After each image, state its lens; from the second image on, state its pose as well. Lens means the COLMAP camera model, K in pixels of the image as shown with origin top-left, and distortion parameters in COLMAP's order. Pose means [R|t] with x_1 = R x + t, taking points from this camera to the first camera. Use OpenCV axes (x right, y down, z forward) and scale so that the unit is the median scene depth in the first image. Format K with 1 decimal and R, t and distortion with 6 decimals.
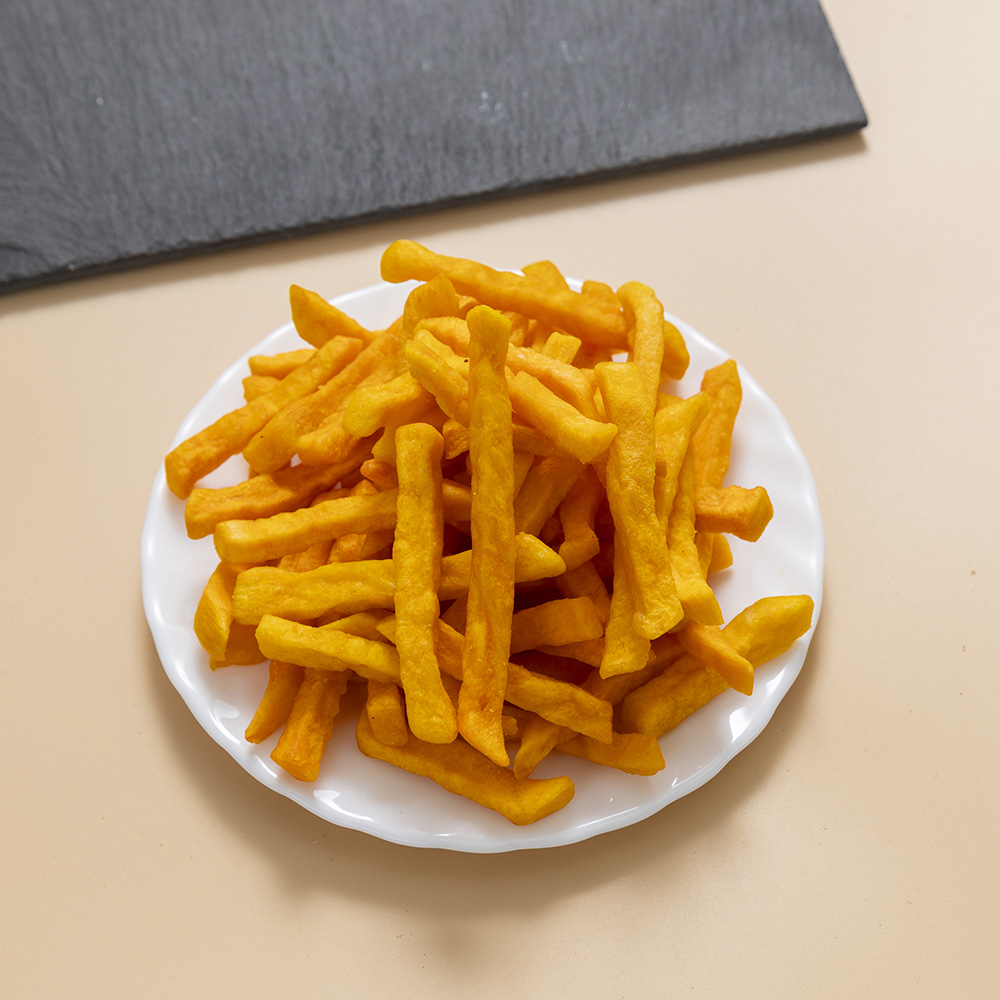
lens RADIAL K [[2669.6, 0, 500.0], [0, 2669.6, 500.0], [0, 0, 1]] dist [-0.273810, -0.998729]
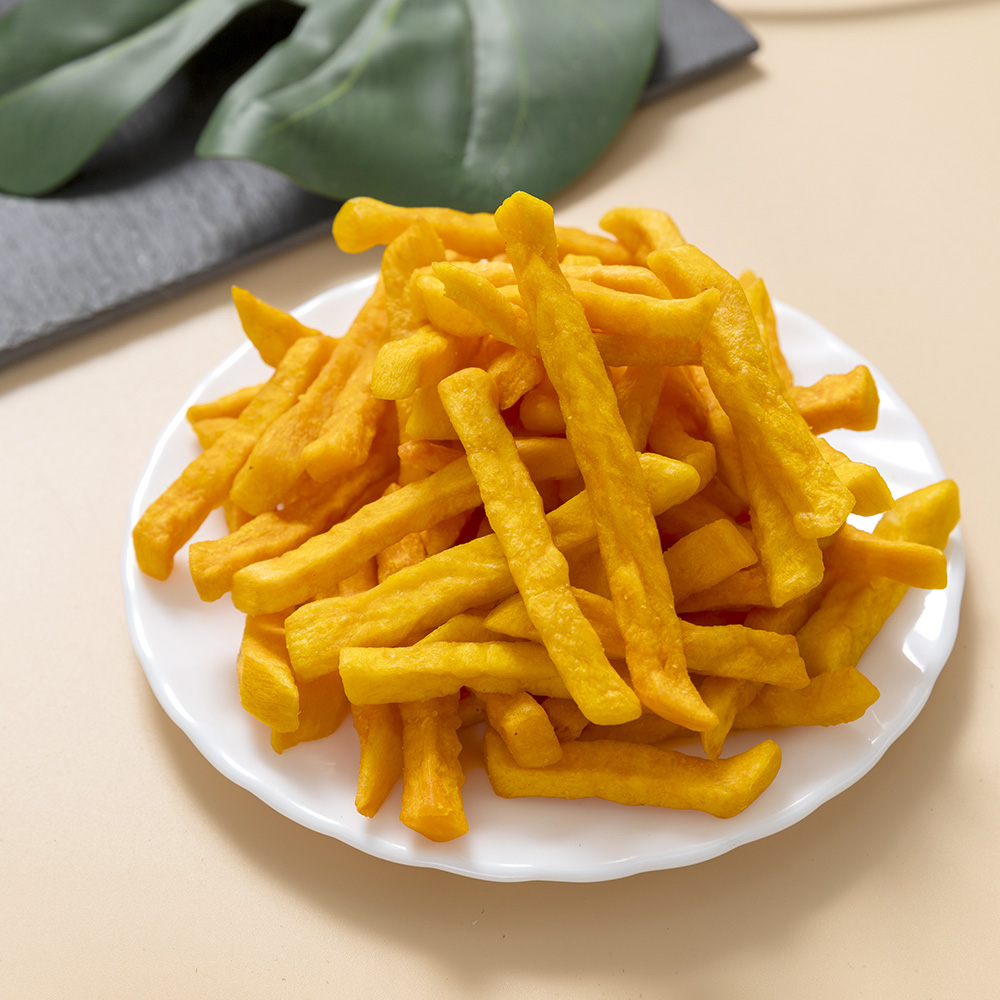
lens RADIAL K [[2669.6, 0, 500.0], [0, 2669.6, 500.0], [0, 0, 1]] dist [-0.273810, -0.998729]
pose [[0.947293, -0.240847, 0.211256, -0.196877], [0.275045, 0.949531, -0.150798, 0.130888], [-0.164275, 0.200955, 0.965728, 0.231249]]
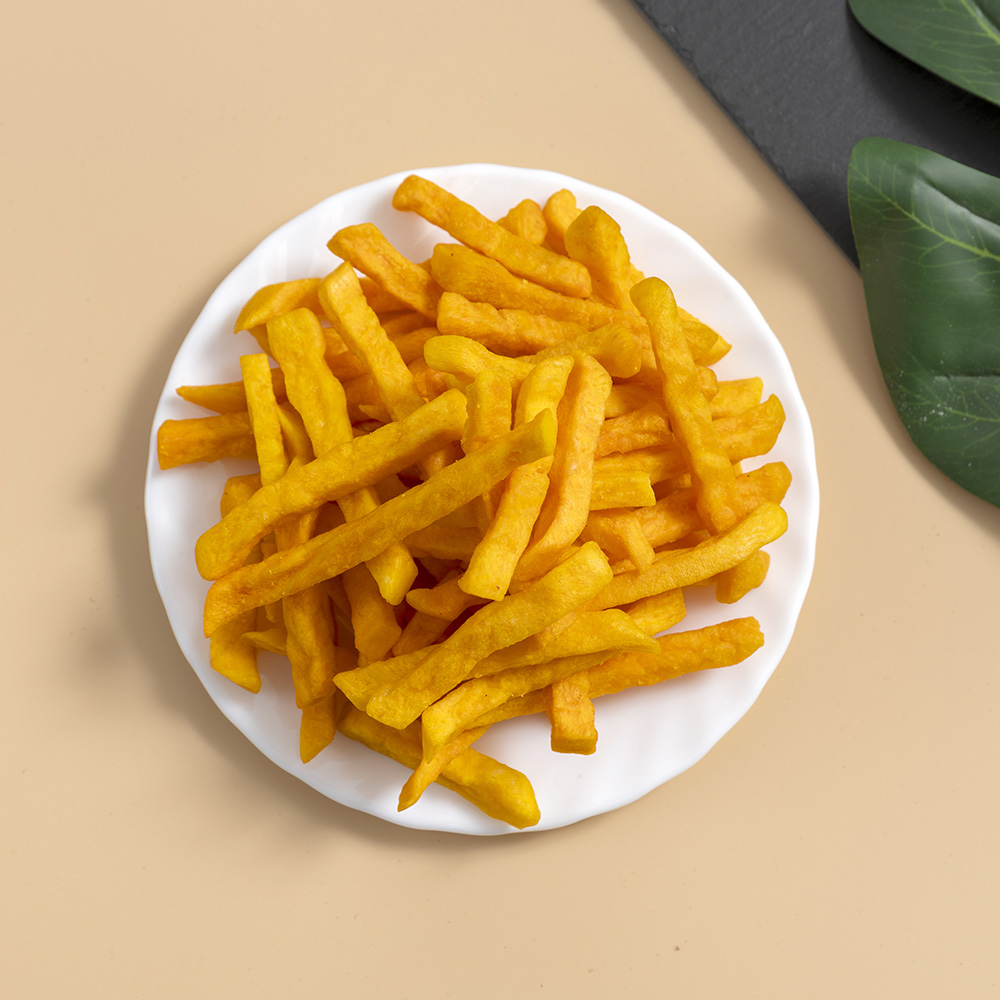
lens RADIAL K [[2669.6, 0, 500.0], [0, 2669.6, 500.0], [0, 0, 1]] dist [-0.273810, -0.998729]
pose [[0.427515, 0.897811, -0.105674, 0.110490], [-0.766359, 0.421938, 0.484420, -0.501570], [0.479505, -0.126112, 0.868430, 0.135881]]
